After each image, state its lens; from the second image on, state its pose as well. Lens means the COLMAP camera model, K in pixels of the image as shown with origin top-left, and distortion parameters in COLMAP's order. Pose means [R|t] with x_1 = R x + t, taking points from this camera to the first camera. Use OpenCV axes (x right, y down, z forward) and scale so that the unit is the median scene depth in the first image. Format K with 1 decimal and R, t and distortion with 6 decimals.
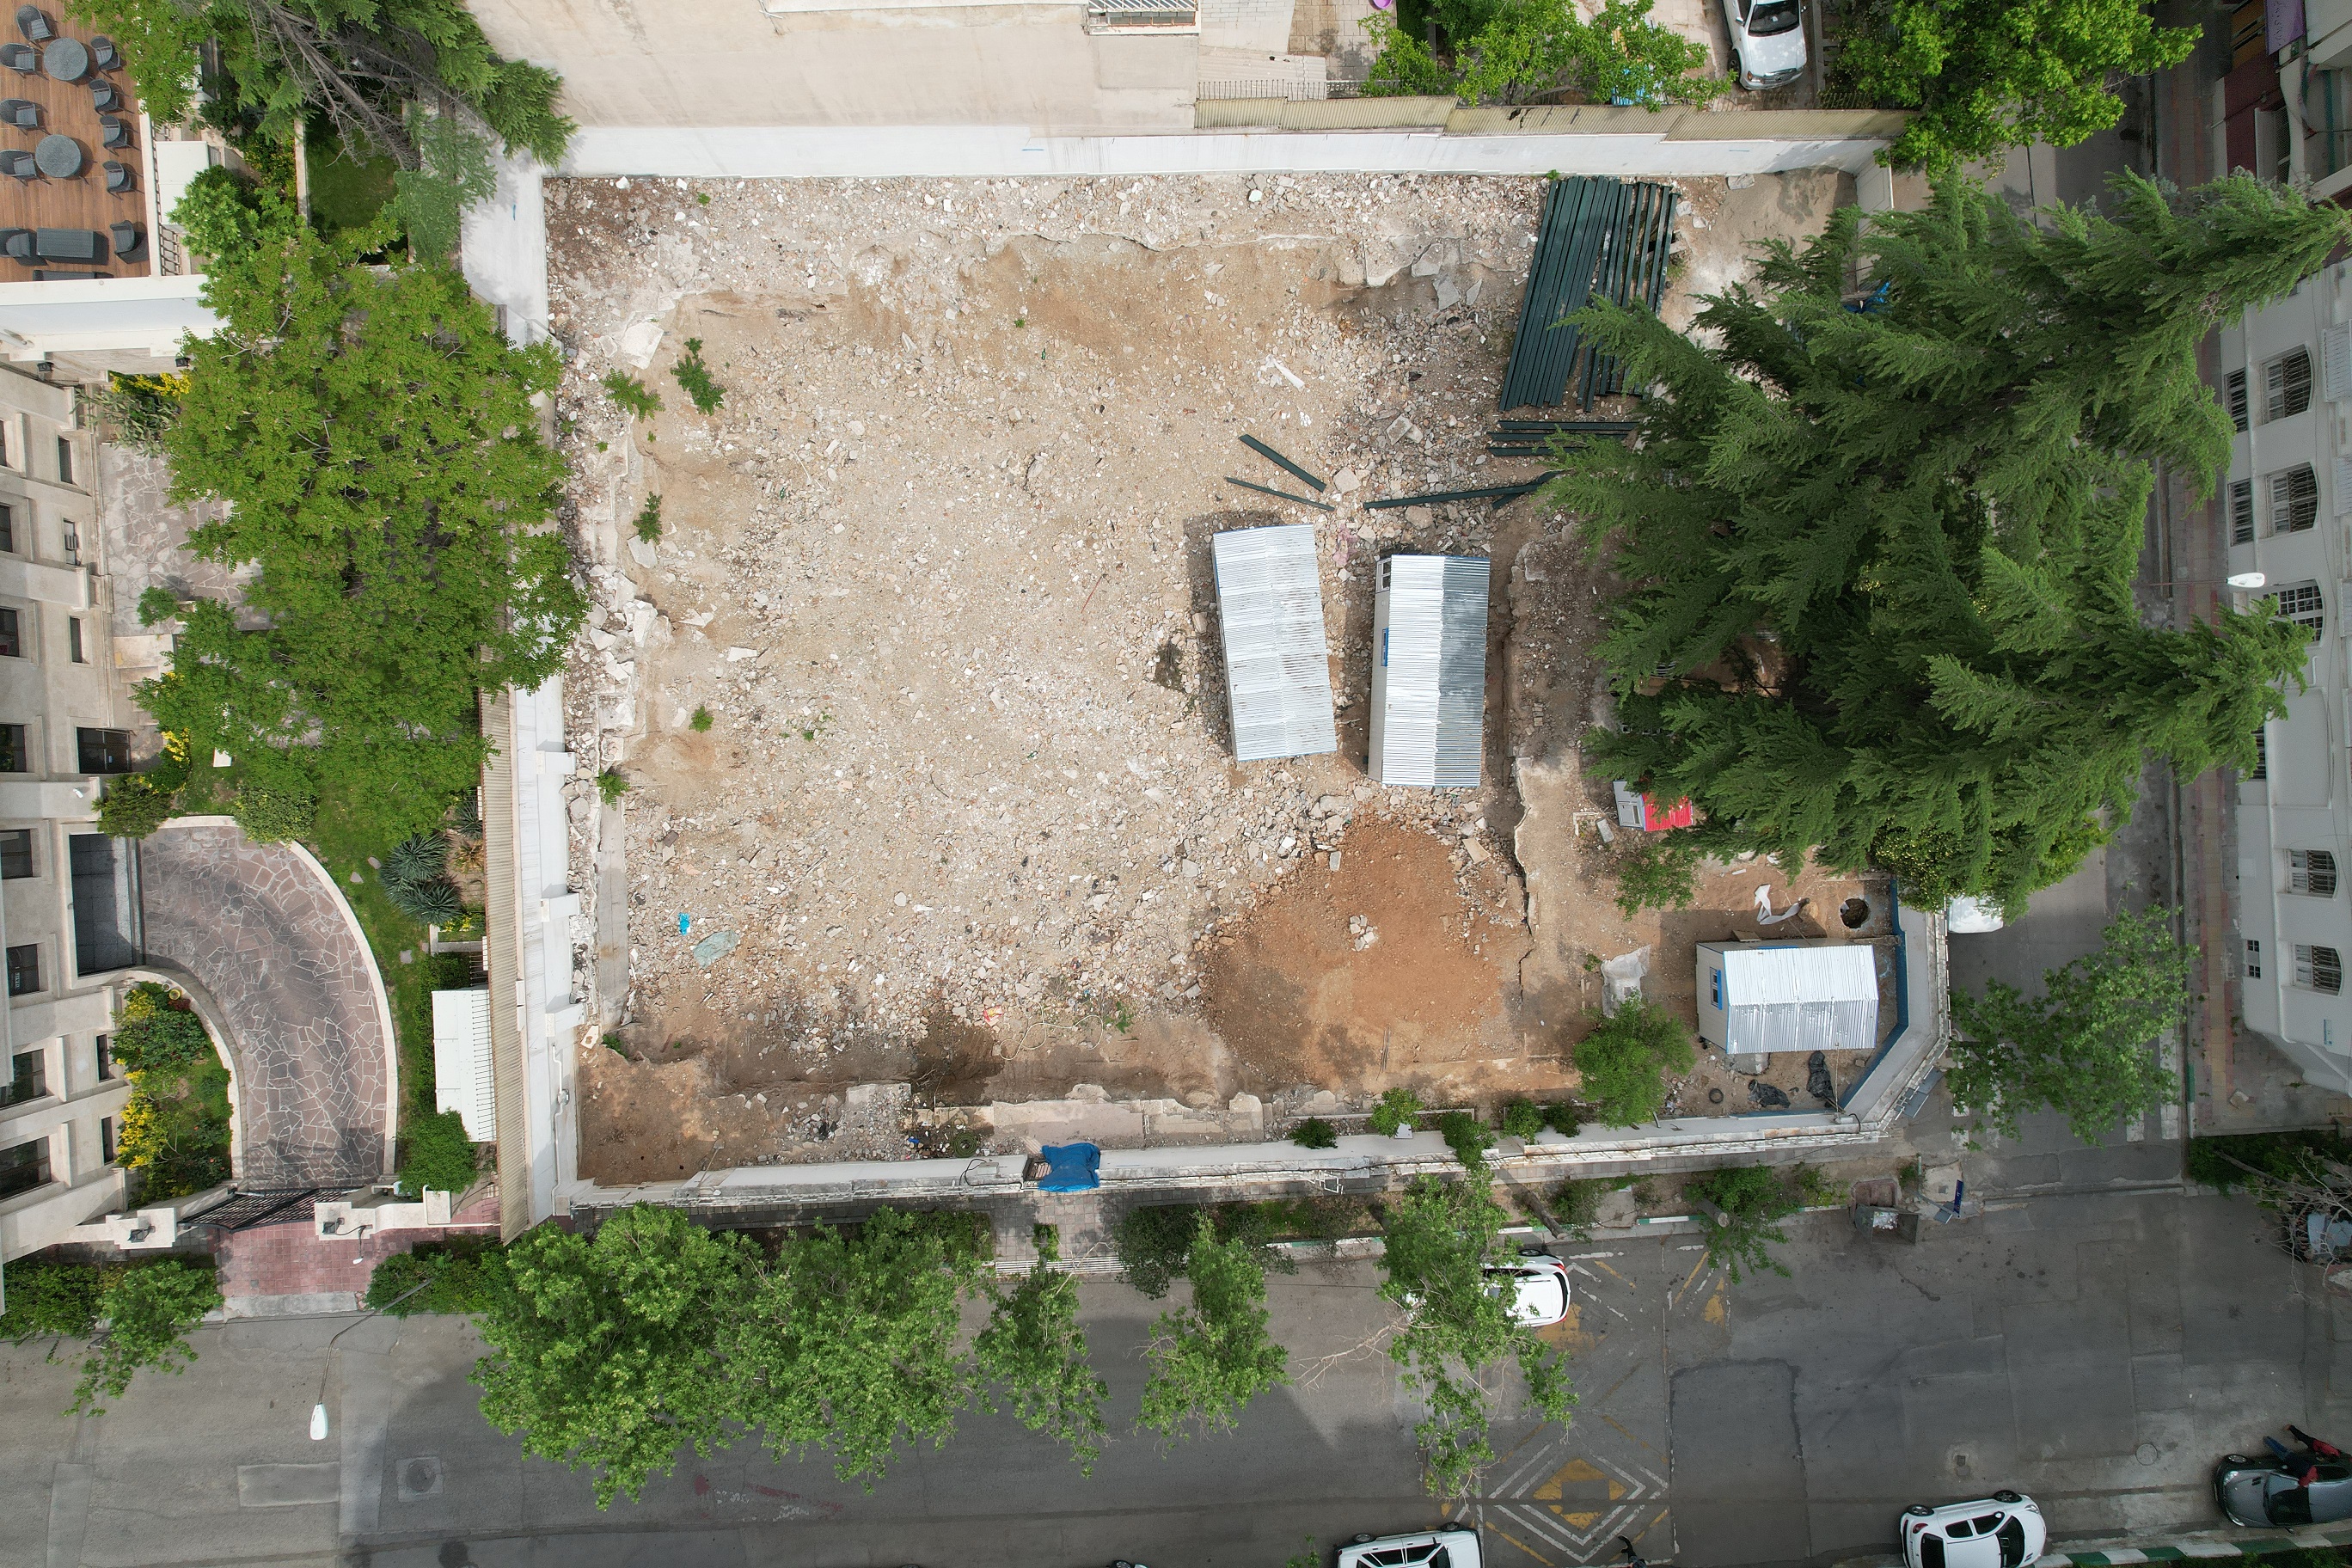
lens RADIAL K [[1507.9, 0, 1176.0], [0, 1507.9, 784.0], [0, 0, 1]] dist [-0.073894, 0.067496]
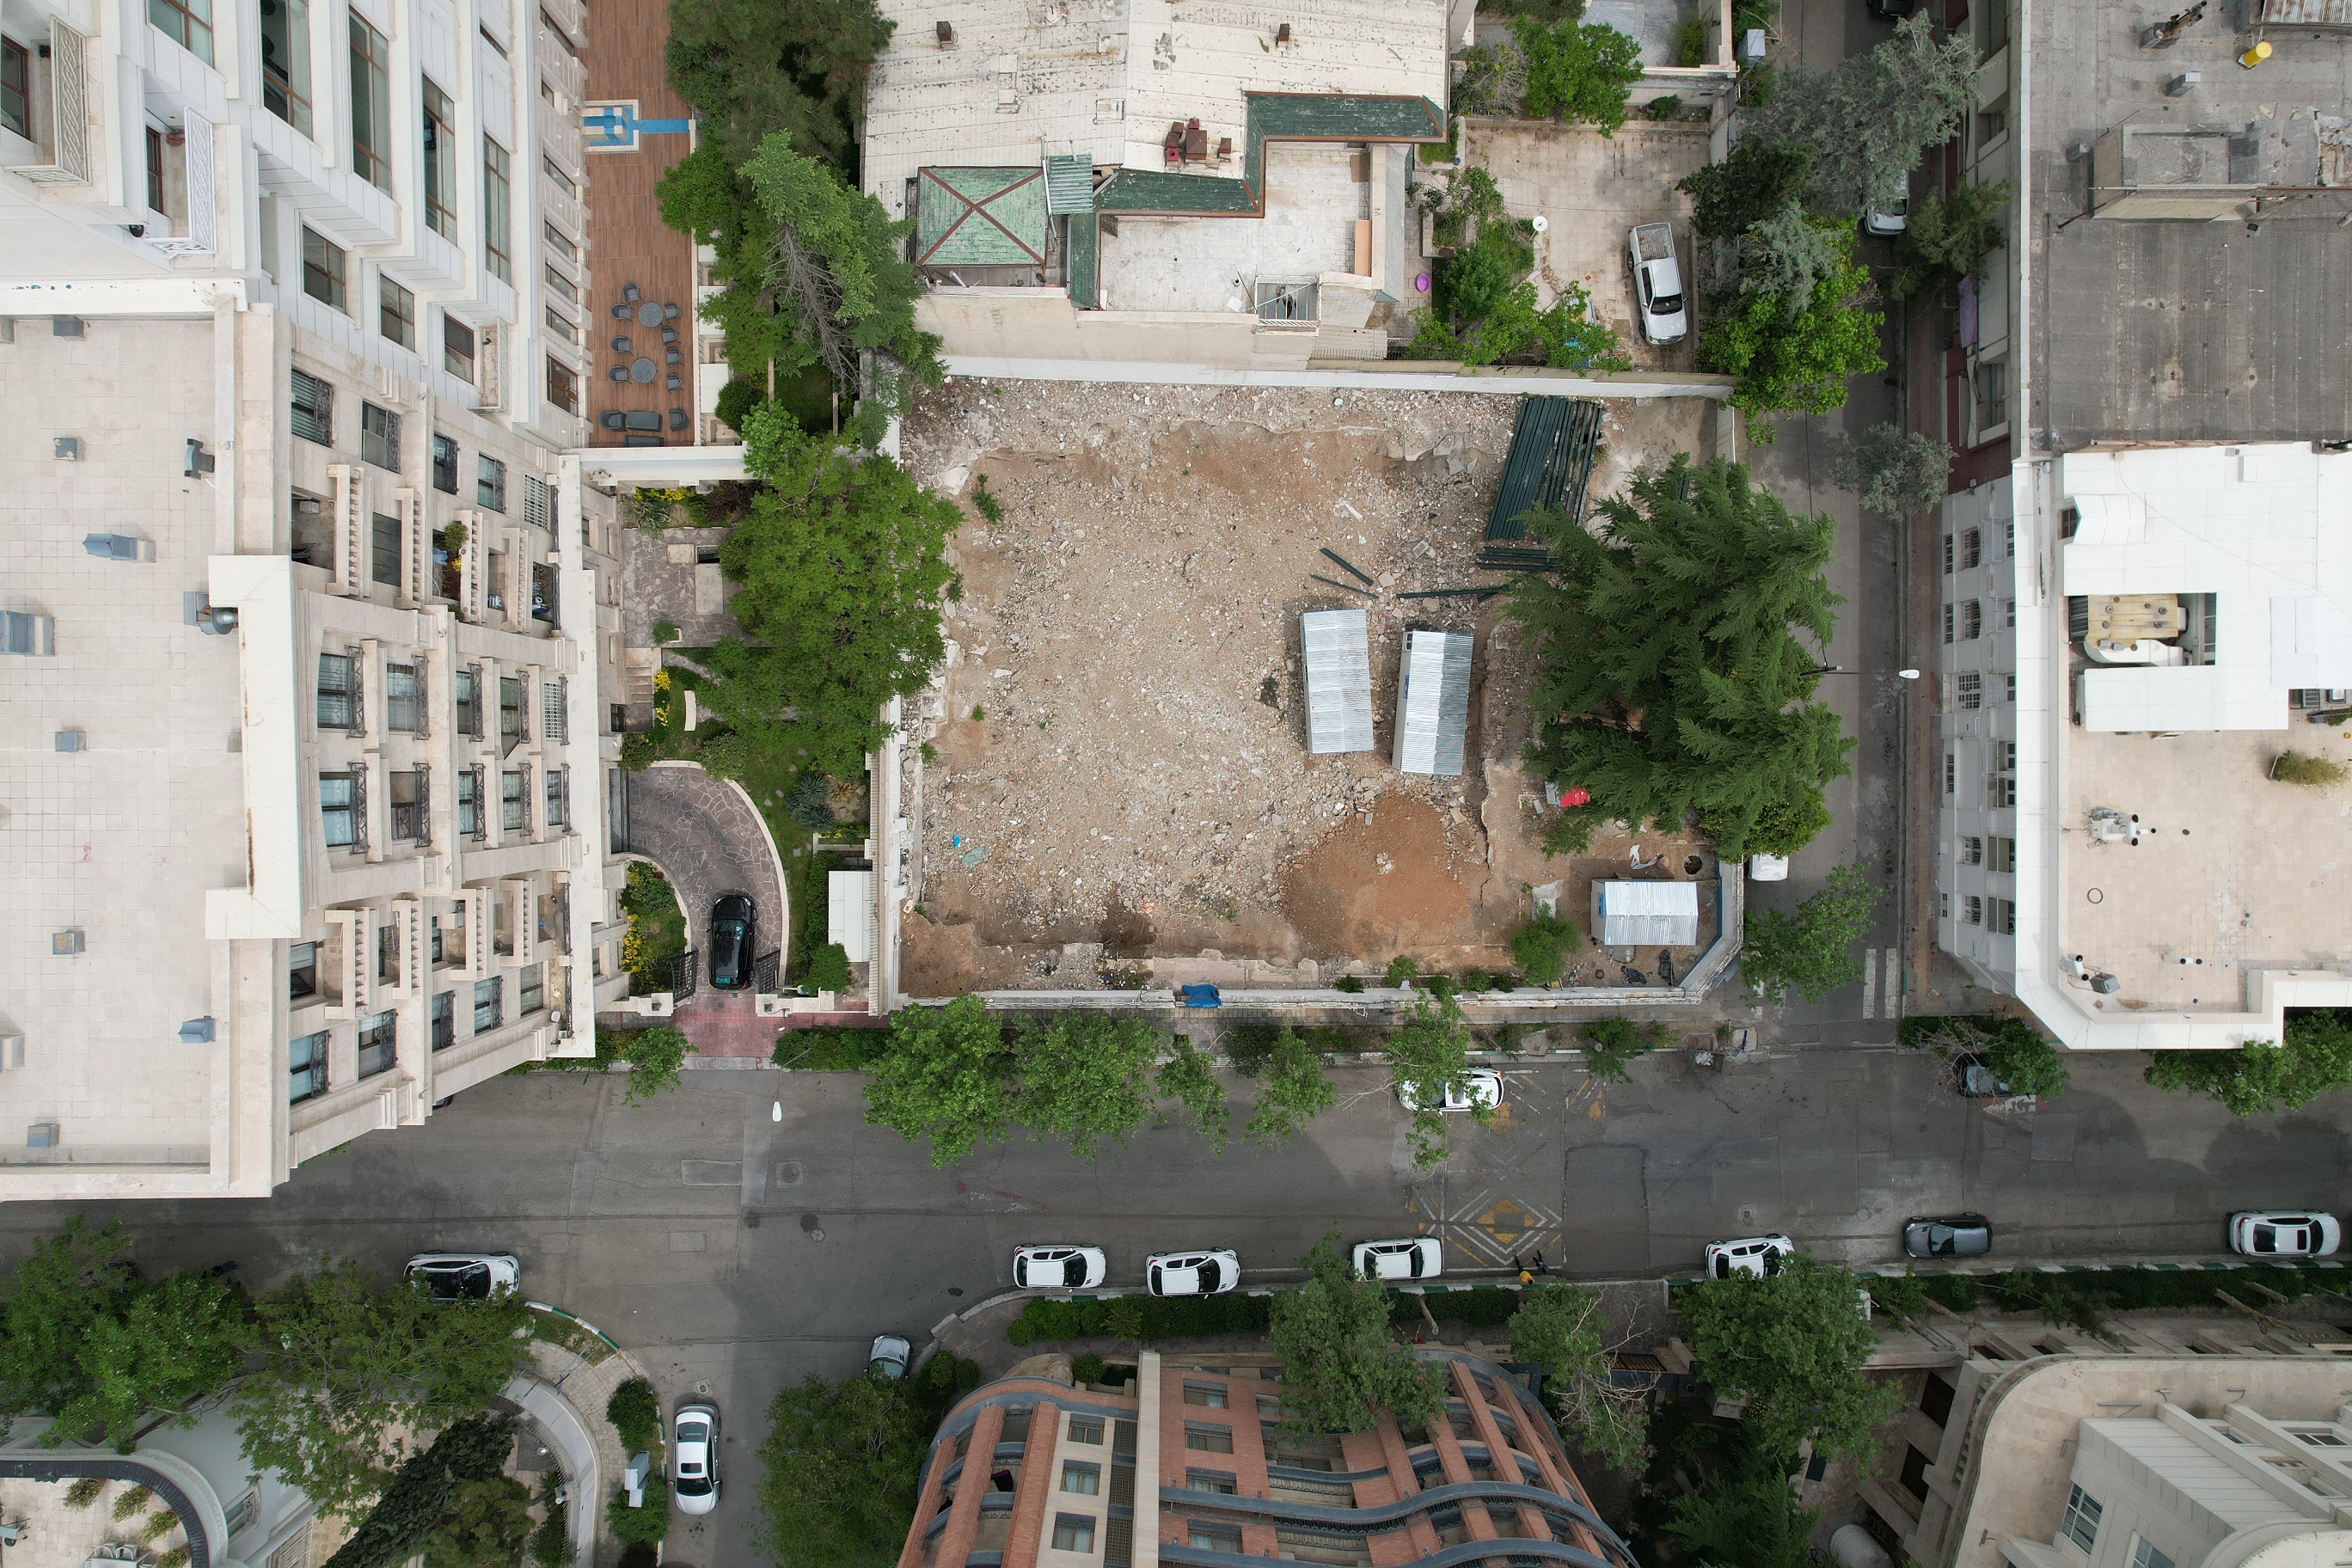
lens RADIAL K [[1510.2, 0, 1176.0], [0, 1510.2, 784.0], [0, 0, 1]] dist [-0.047258, -0.000210]
pose [[0.999102, 0.042327, -0.001914, -0.099635], [-0.042304, 0.999045, 0.010917, 0.005829], [0.002374, -0.010826, 0.999939, -0.615539]]
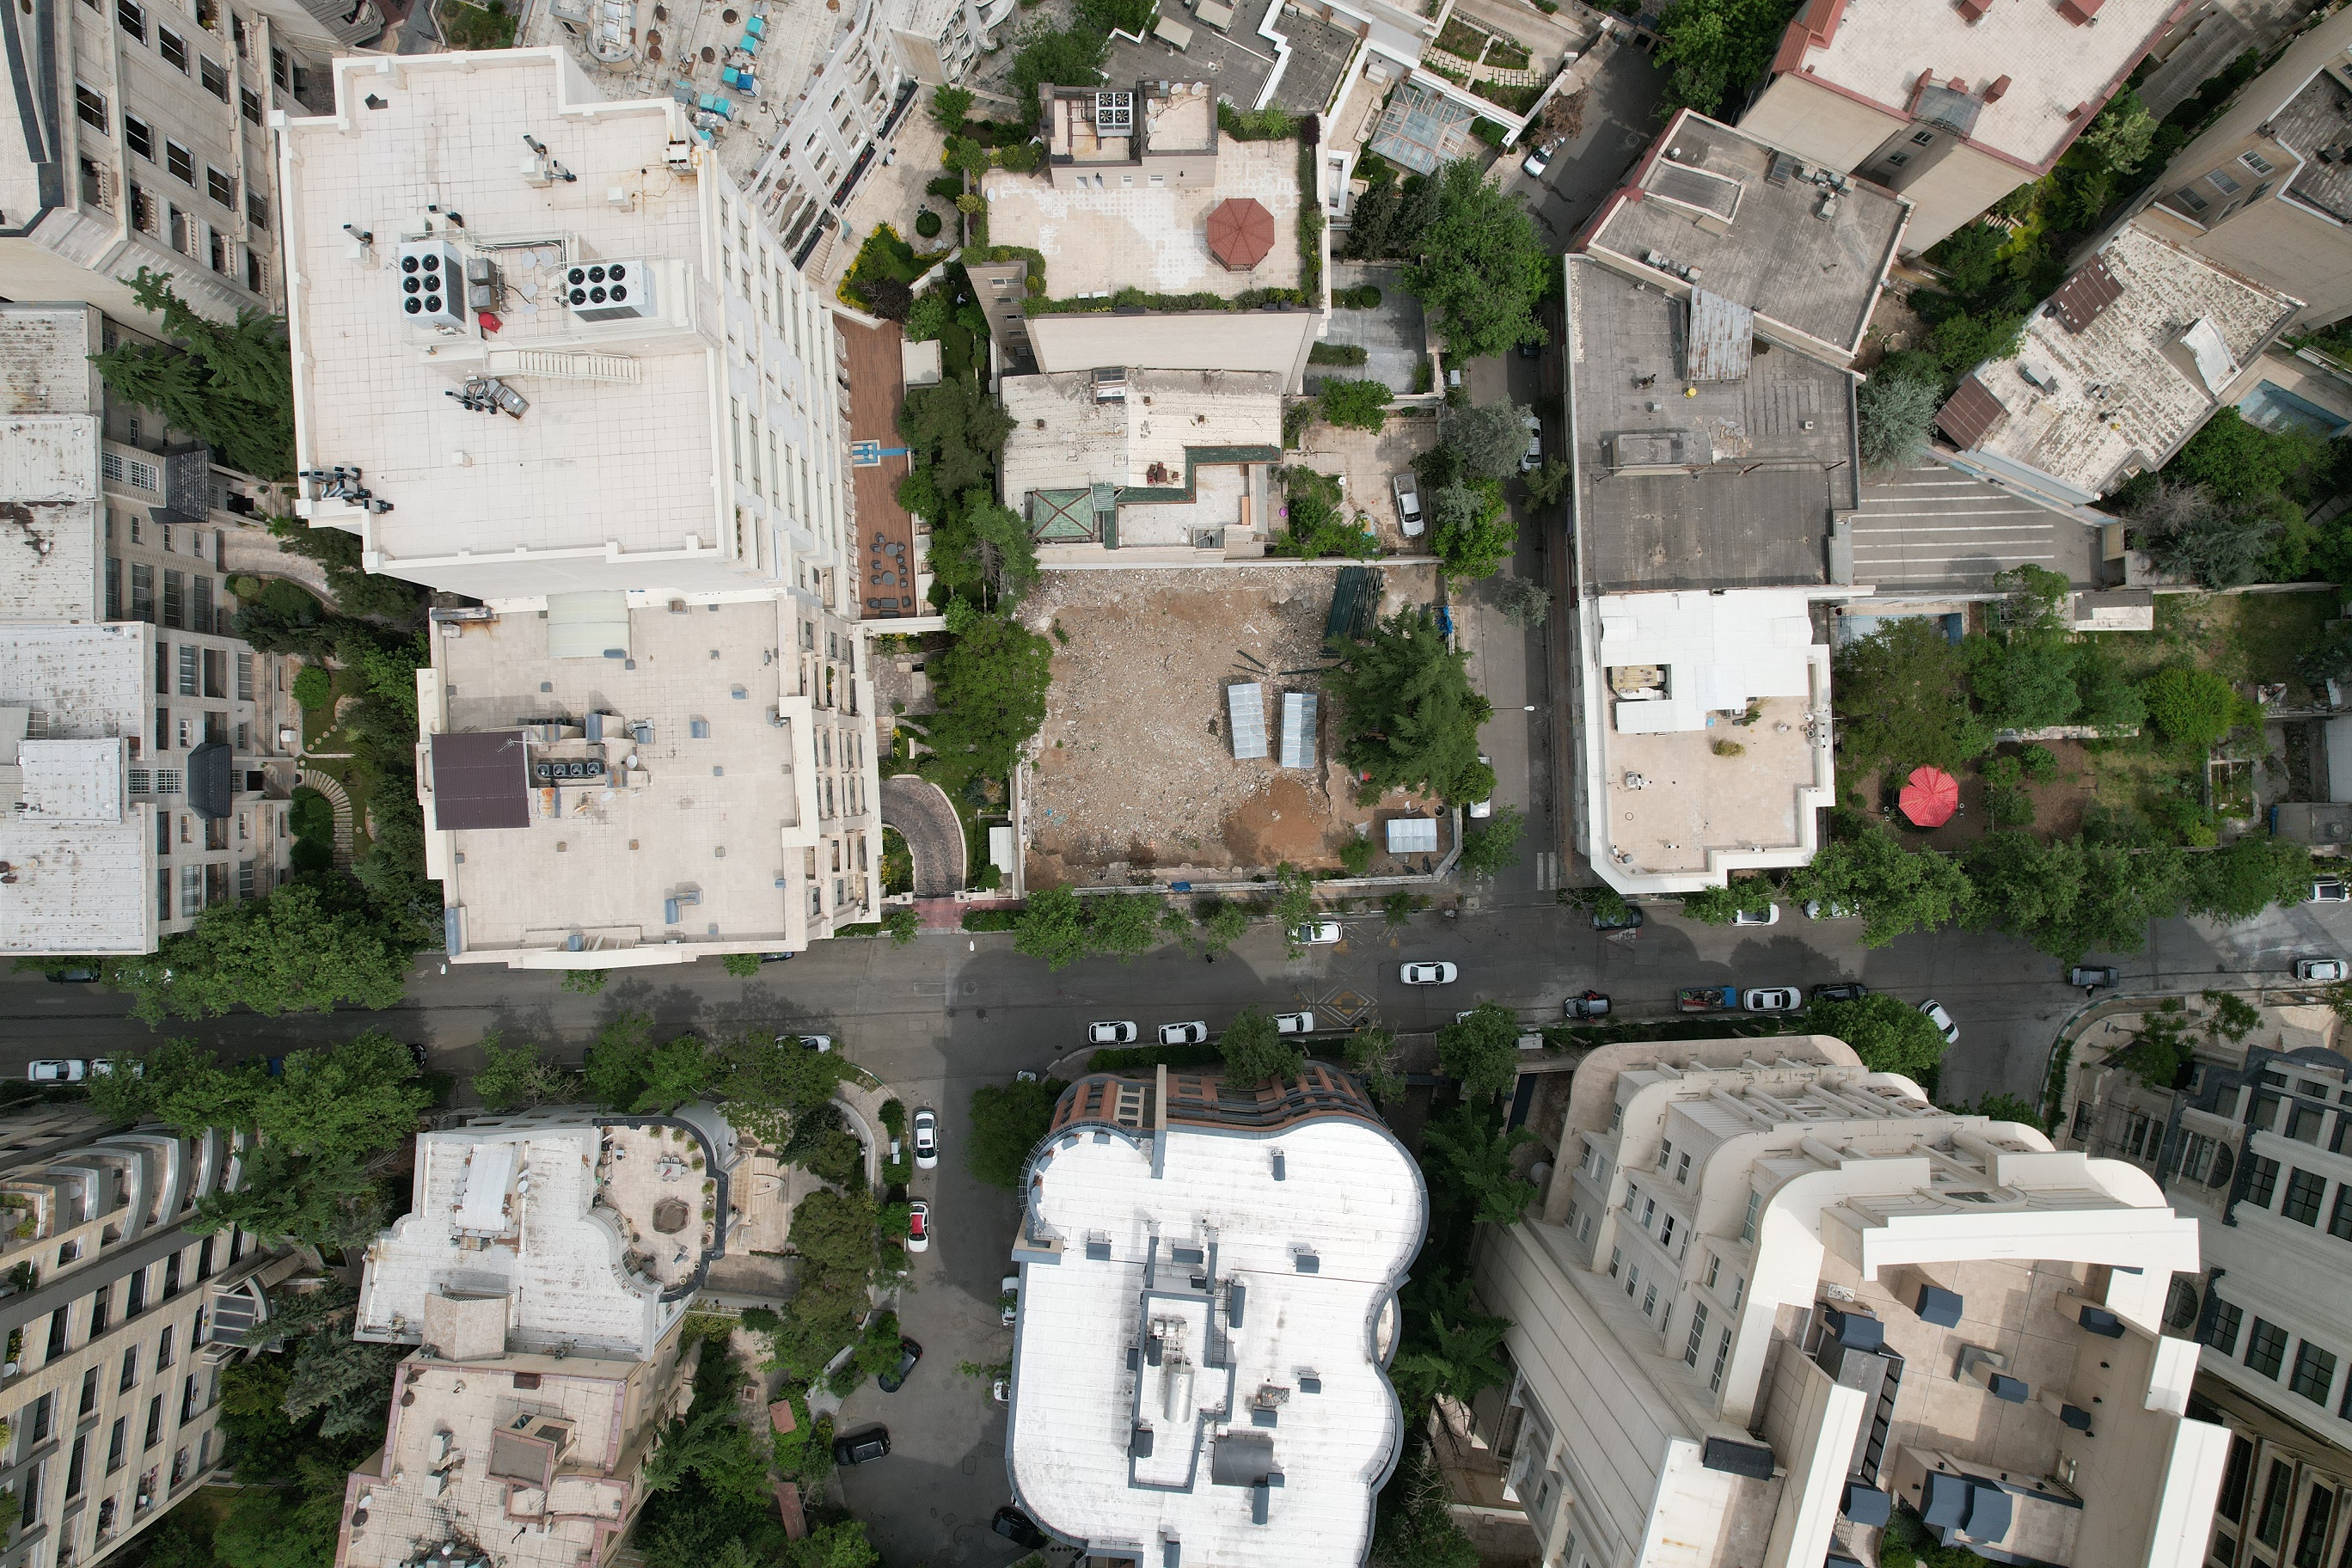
lens RADIAL K [[1507.9, 0, 1176.0], [0, 1507.9, 784.0], [0, 0, 1]] dist [-0.073894, 0.067496]
pose [[0.999972, 0.006478, -0.003802, -0.068049], [-0.006464, 0.999972, 0.003788, 0.024828], [0.003827, -0.003763, 0.999986, -2.072522]]
